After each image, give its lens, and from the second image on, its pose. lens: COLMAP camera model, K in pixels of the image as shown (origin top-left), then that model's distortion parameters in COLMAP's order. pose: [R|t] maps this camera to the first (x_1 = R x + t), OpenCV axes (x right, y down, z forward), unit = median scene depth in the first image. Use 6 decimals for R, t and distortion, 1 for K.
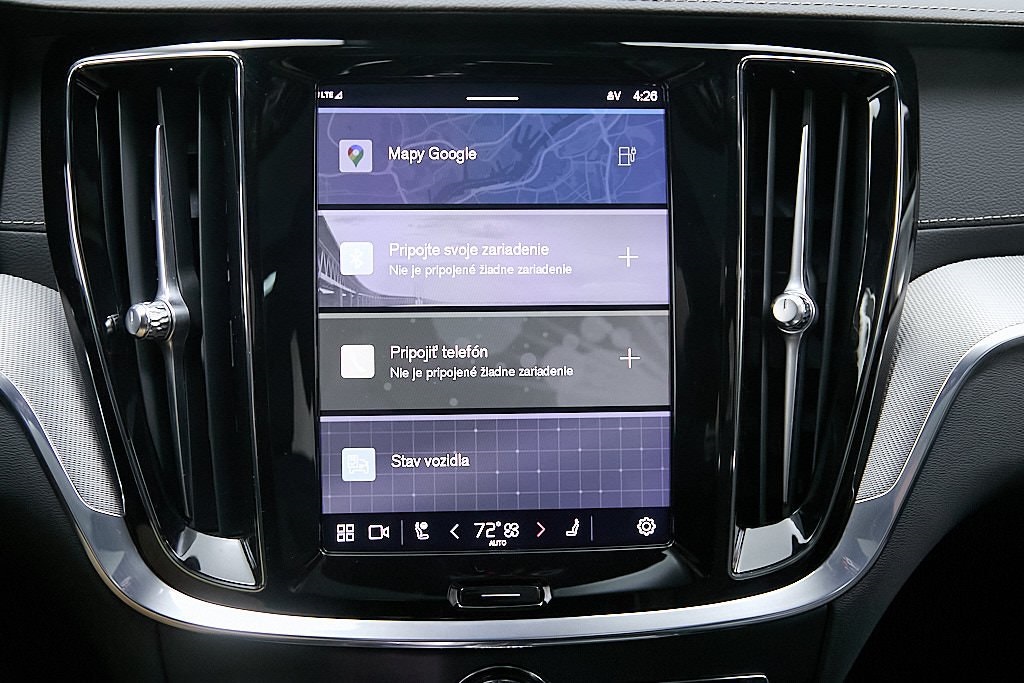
lens RADIAL K [[1078.8, 0, 512.0], [0, 1078.8, 341.5], [0, 0, 1]] dist [-0.008558, 0.014552]
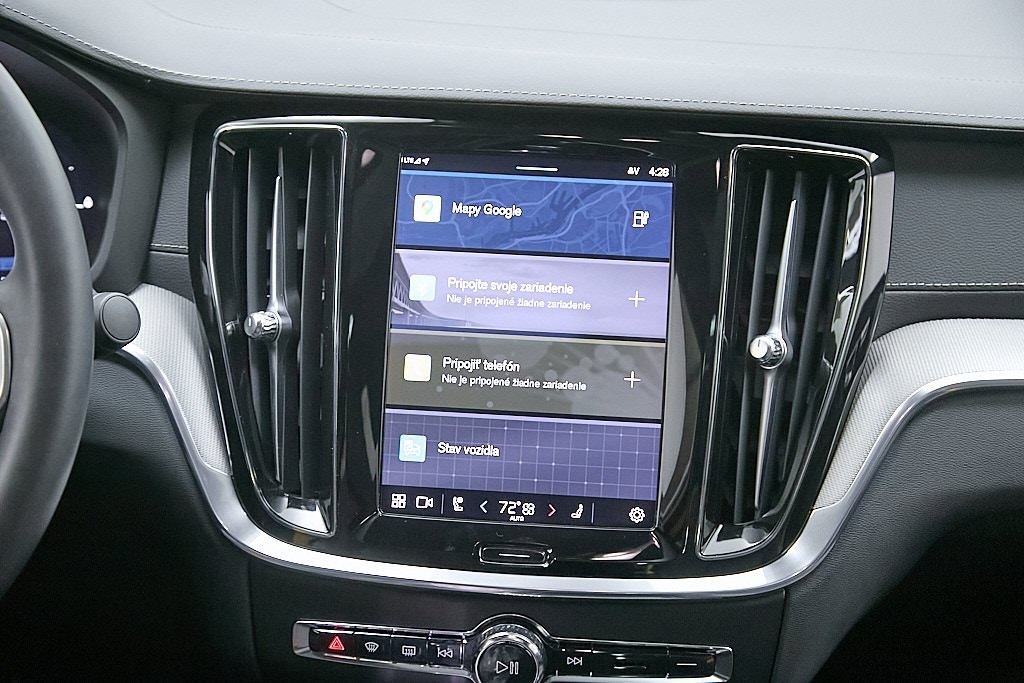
lens RADIAL K [[1947.2, 0, 512.0], [0, 1947.2, 341.5], [0, 0, 1]] dist [-0.033709, -0.250232]
pose [[0.990445, 0.058857, -0.124717, 0.251746], [-0.067446, 0.995551, -0.065803, 0.130659], [0.120289, 0.073585, 0.990008, -1.263572]]
